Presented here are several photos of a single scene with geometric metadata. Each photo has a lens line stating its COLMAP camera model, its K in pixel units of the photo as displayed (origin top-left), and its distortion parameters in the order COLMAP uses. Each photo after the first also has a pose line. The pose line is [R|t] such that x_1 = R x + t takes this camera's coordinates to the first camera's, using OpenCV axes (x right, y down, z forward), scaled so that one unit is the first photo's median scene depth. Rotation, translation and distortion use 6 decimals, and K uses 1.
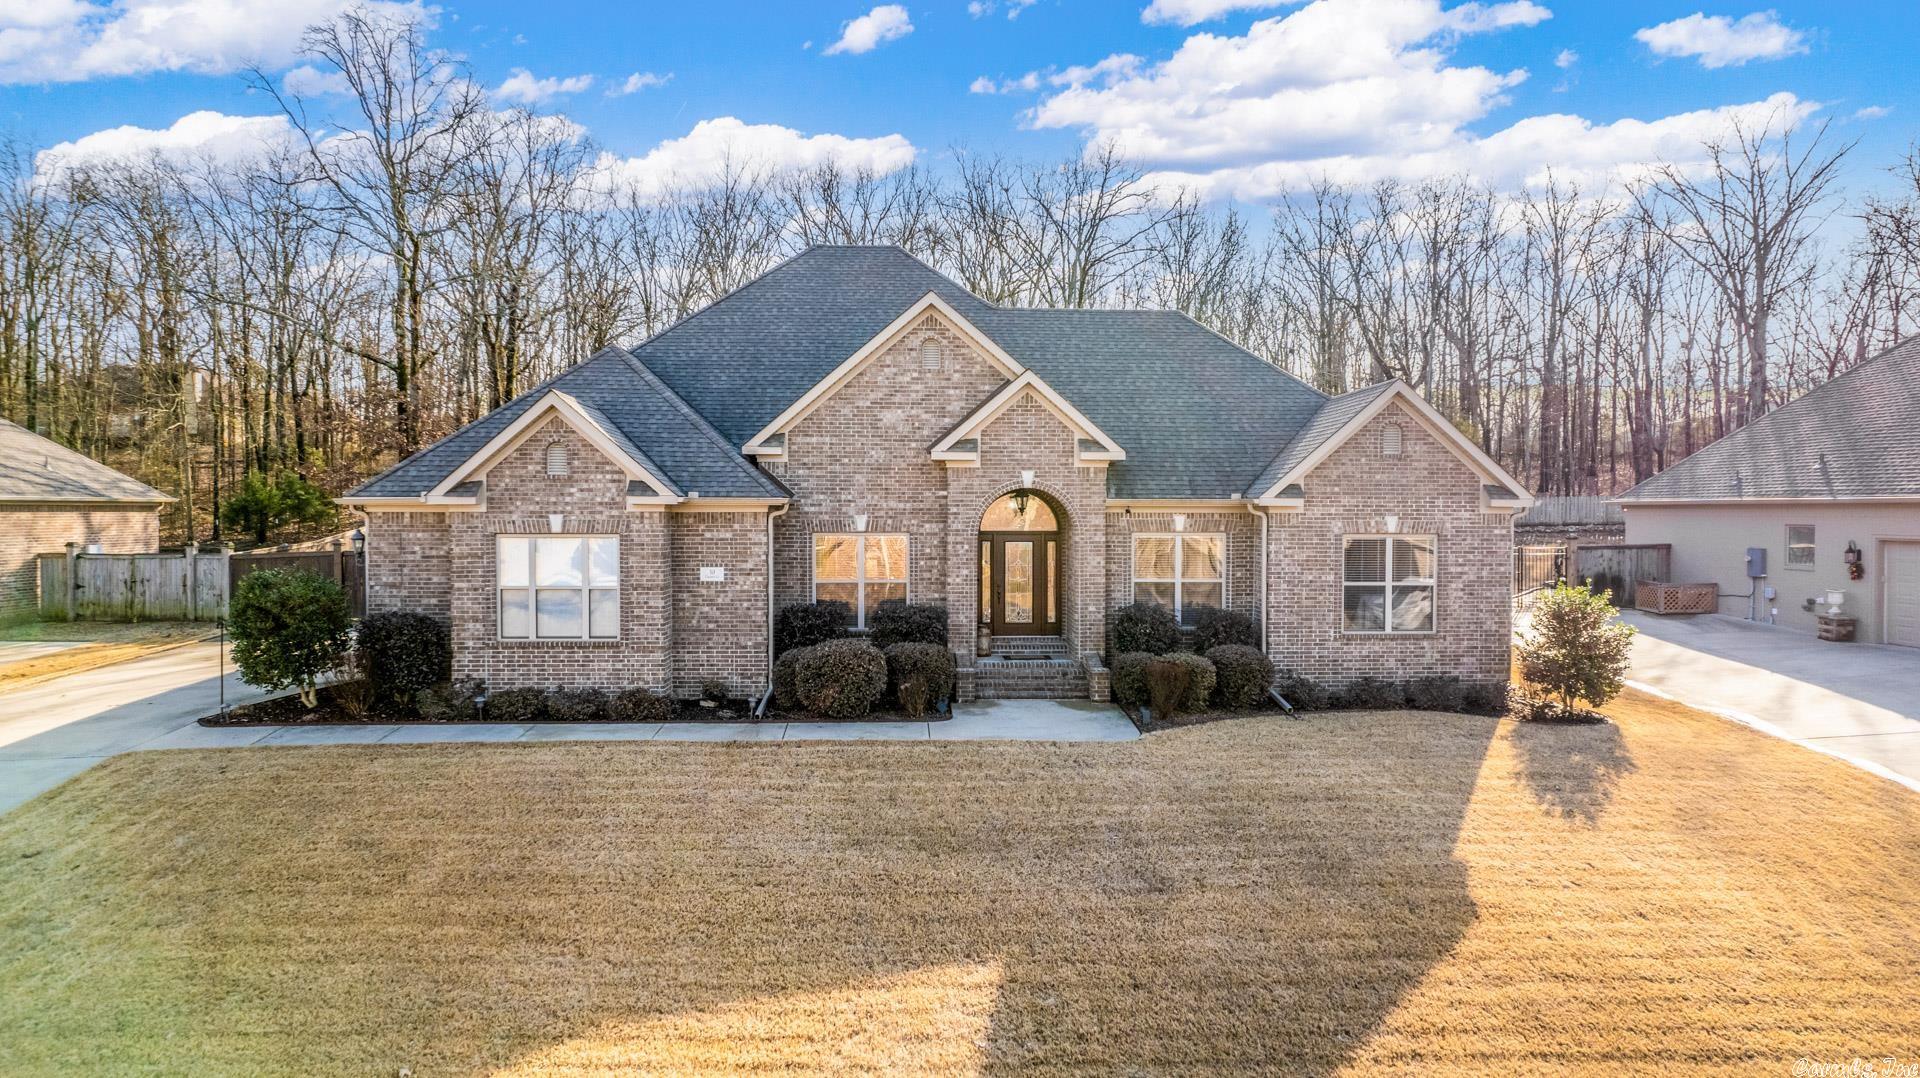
lens RADIAL K [[1233.8, 0, 968.1], [0, 1233.8, 552.0], [0, 0, 1]] dist [-0.077338, 0.072800]
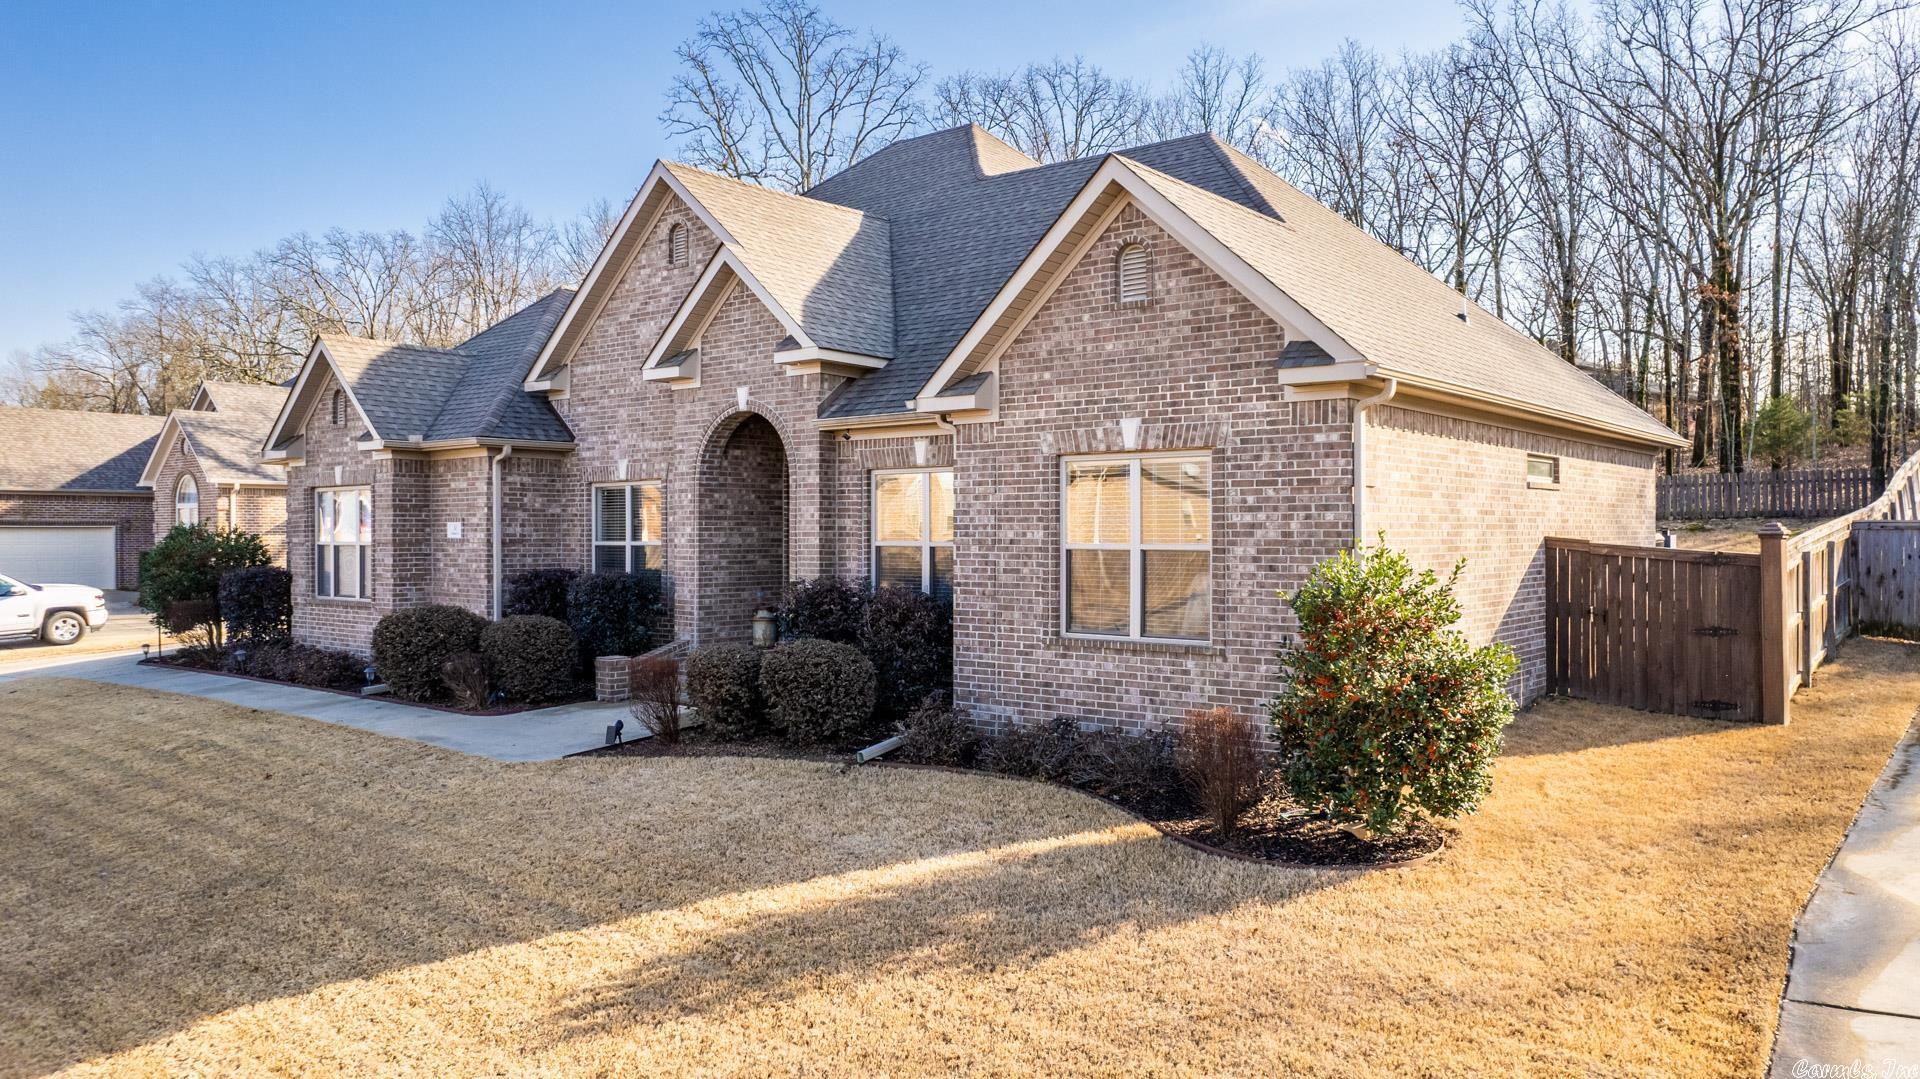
lens RADIAL K [[1319.5, 0, 1075.9], [0, 1319.5, 542.0], [0, 0, 1]] dist [-0.040393, 0.003145]
pose [[0.773783, 0.000580, -0.633450, 0.707357], [-0.015881, 0.999703, -0.018484, 0.035980], [0.633252, 0.024363, 0.773562, 0.560527]]
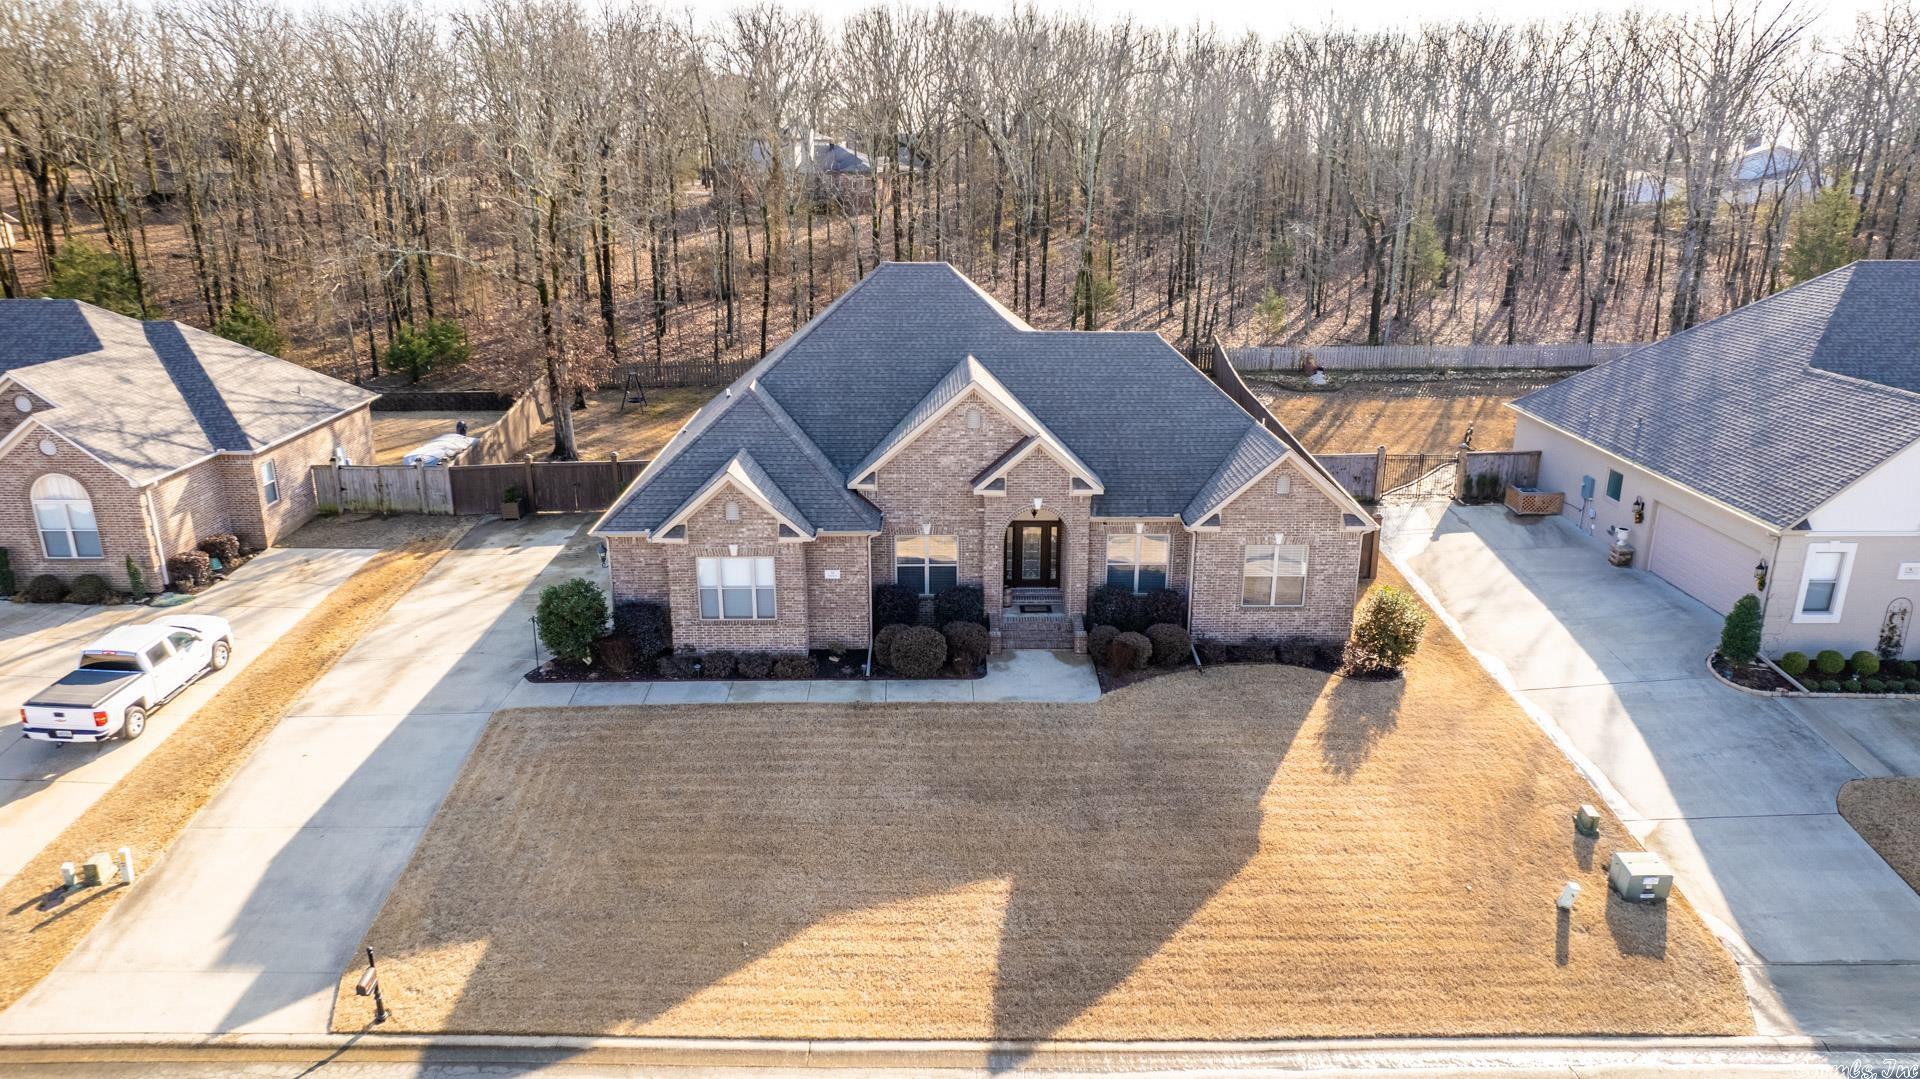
lens RADIAL K [[1226.5, 0, 965.4], [0, 1226.5, 544.5], [0, 0, 1]] dist [-0.061436, 0.037256]
pose [[0.999698, 0.009463, -0.022678, -0.005618], [-0.002744, 0.960098, 0.279651, -0.447540], [0.024419, -0.279505, 0.959834, -0.466735]]
